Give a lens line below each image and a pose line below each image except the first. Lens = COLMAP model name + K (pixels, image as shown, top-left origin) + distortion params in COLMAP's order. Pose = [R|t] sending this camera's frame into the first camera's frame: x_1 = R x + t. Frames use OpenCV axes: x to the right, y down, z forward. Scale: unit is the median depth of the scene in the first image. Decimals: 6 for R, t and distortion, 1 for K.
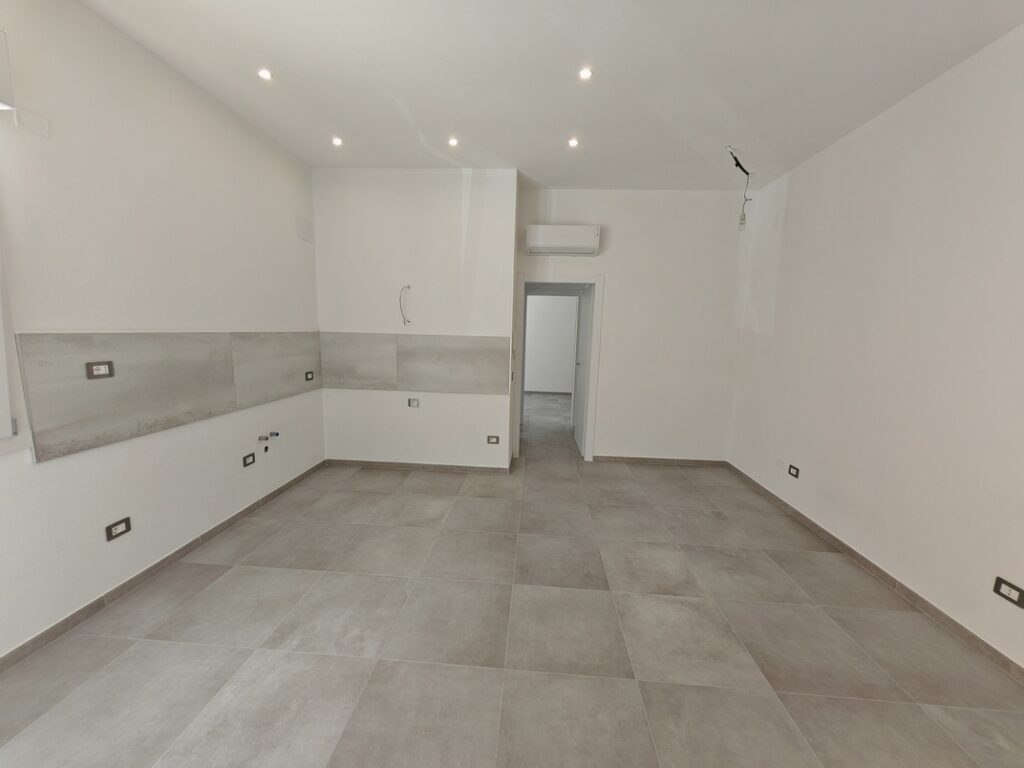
lens RADIAL K [[383.5, 0, 510.8], [0, 383.5, 387.8], [0, 0, 1]] dist [-0.001214, 0.000107]
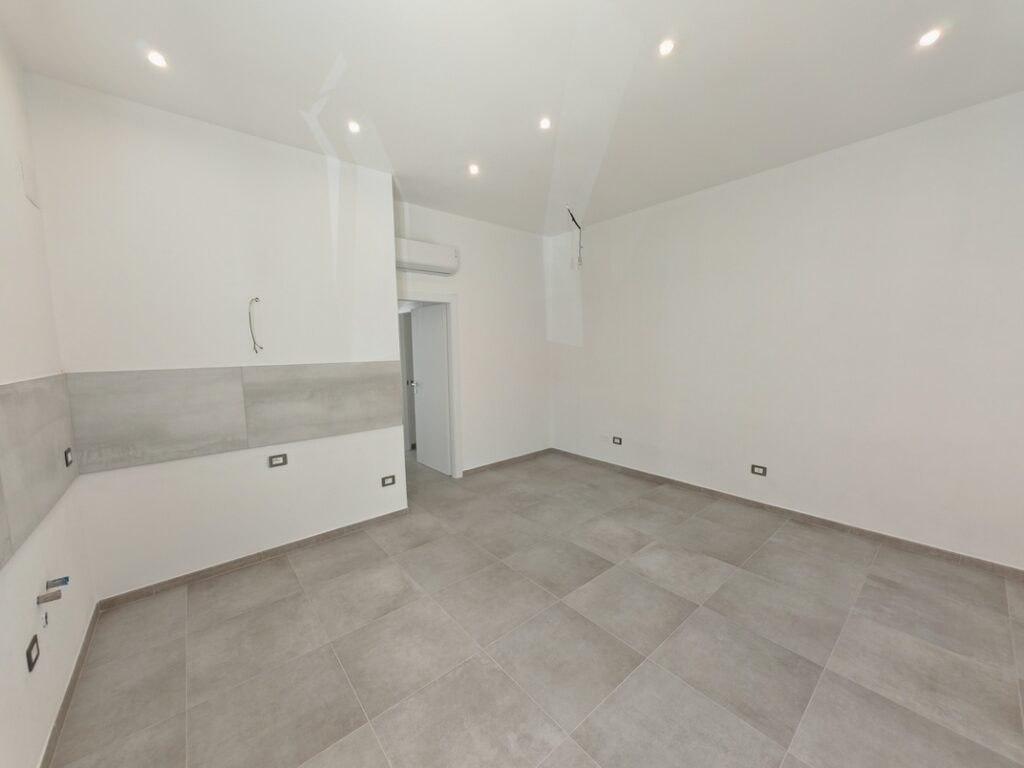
lens RADIAL K [[386.6, 0, 512.4], [0, 386.6, 387.8], [0, 0, 1]] dist [-0.000139, 0.000186]
pose [[0.717262, -0.113925, 0.687428, -0.540988], [0.140218, 0.989961, 0.017760, -0.059939], [-0.682550, 0.083651, 0.726036, 0.219875]]
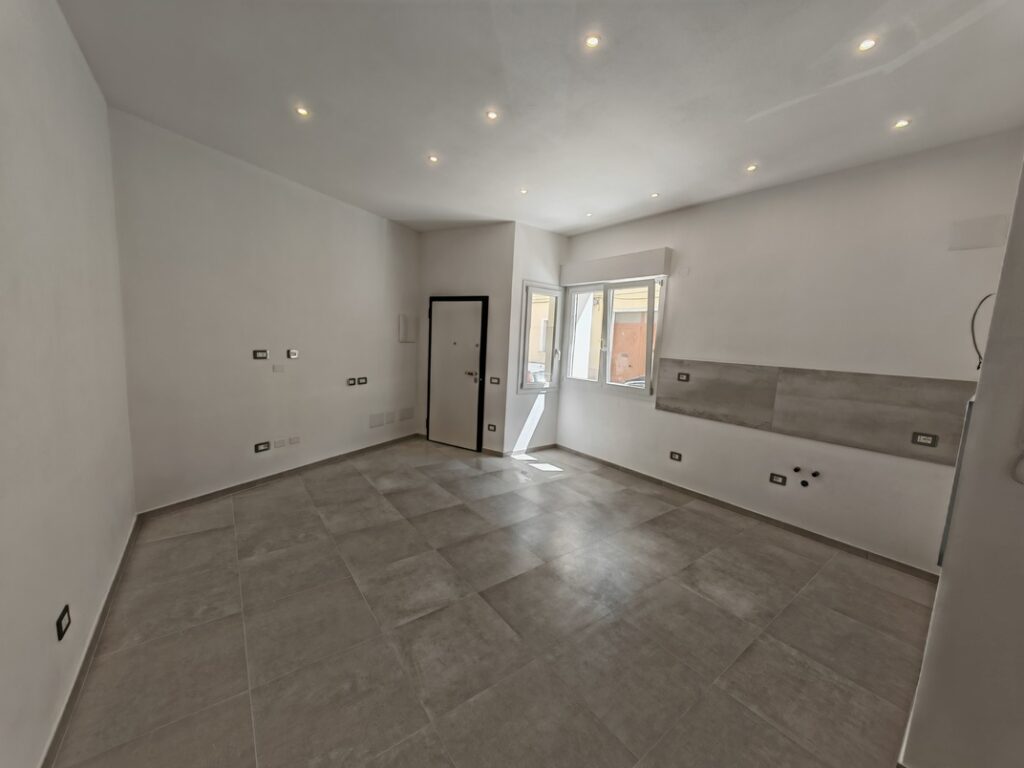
lens RADIAL K [[383.5, 0, 510.8], [0, 383.5, 387.8], [0, 0, 1]] dist [-0.001214, 0.000107]
pose [[-0.749993, 0.020276, -0.661135, 0.640943], [-0.165921, 0.961805, 0.217719, -0.184601], [0.640297, 0.272984, -0.717983, 1.216075]]
